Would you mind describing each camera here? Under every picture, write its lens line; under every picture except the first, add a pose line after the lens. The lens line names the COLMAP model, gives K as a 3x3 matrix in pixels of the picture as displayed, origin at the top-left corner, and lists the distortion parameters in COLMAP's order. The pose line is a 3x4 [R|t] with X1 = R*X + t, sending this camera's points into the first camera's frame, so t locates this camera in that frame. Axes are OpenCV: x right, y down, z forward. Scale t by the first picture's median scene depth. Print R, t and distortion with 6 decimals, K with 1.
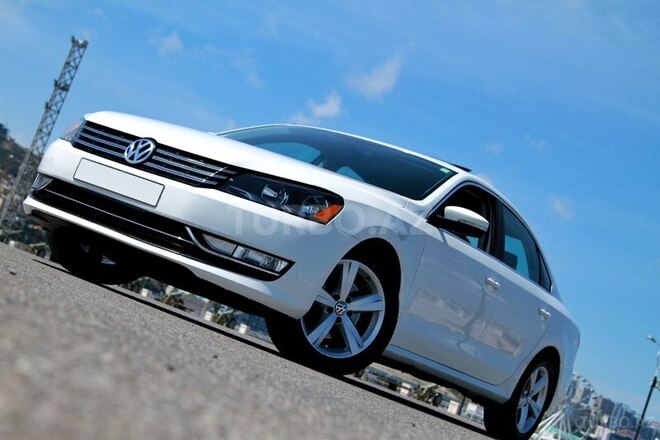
lens RADIAL K [[1193.4, 0, 326.8], [0, 1193.4, 219.6], [0, 0, 1]] dist [0.155344, 0.000000]
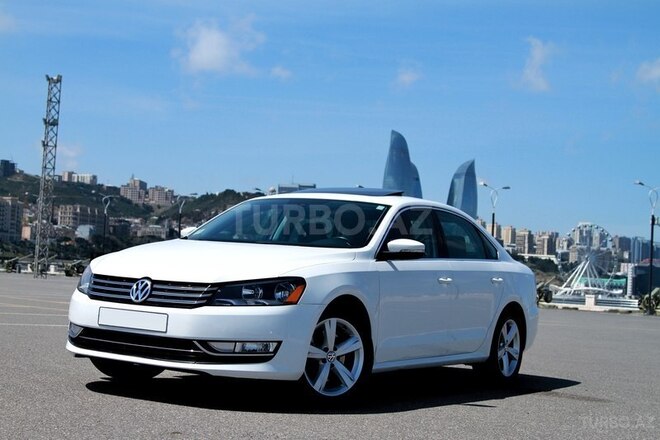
lens RADIAL K [[1116.4, 0, 333.0], [0, 1116.4, 220.3], [0, 0, 1]] dist [0.124590, 0.000000]
pose [[0.954516, -0.297975, -0.010449, 0.071503], [0.298072, 0.952809, 0.057511, -0.131375], [-0.007181, -0.058010, 0.998290, -0.185011]]
